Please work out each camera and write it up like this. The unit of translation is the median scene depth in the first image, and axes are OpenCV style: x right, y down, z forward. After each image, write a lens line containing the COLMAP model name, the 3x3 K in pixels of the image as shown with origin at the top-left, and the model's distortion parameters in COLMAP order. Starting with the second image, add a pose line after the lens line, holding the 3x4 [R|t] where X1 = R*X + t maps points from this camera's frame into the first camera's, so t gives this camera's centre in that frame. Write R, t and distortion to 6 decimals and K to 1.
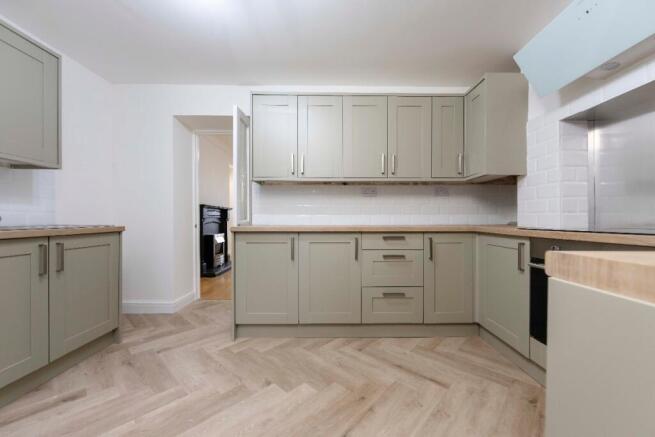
lens RADIAL K [[260.0, 0, 328.8], [0, 260.0, 219.0], [0, 0, 1]] dist [-0.004250, -0.000393]
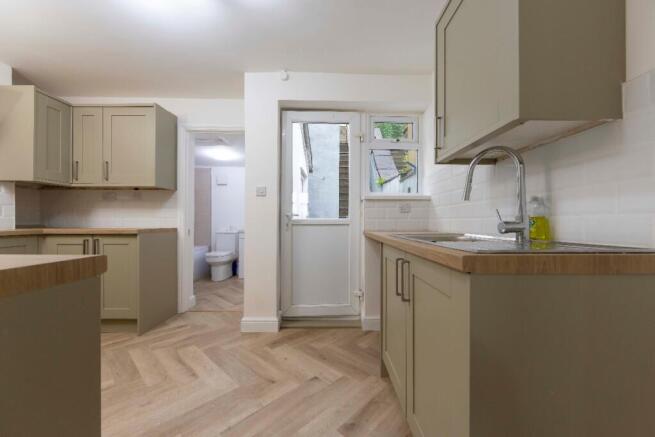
lens RADIAL K [[260.0, 0, 327.1], [0, 260.0, 219.5], [0, 0, 1]] dist [-0.004250, -0.000393]
pose [[-0.999992, 0.003387, 0.002253, -0.985753], [0.003354, 0.999892, -0.014282, -0.004974], [-0.002301, -0.014274, -0.999895, 2.035704]]
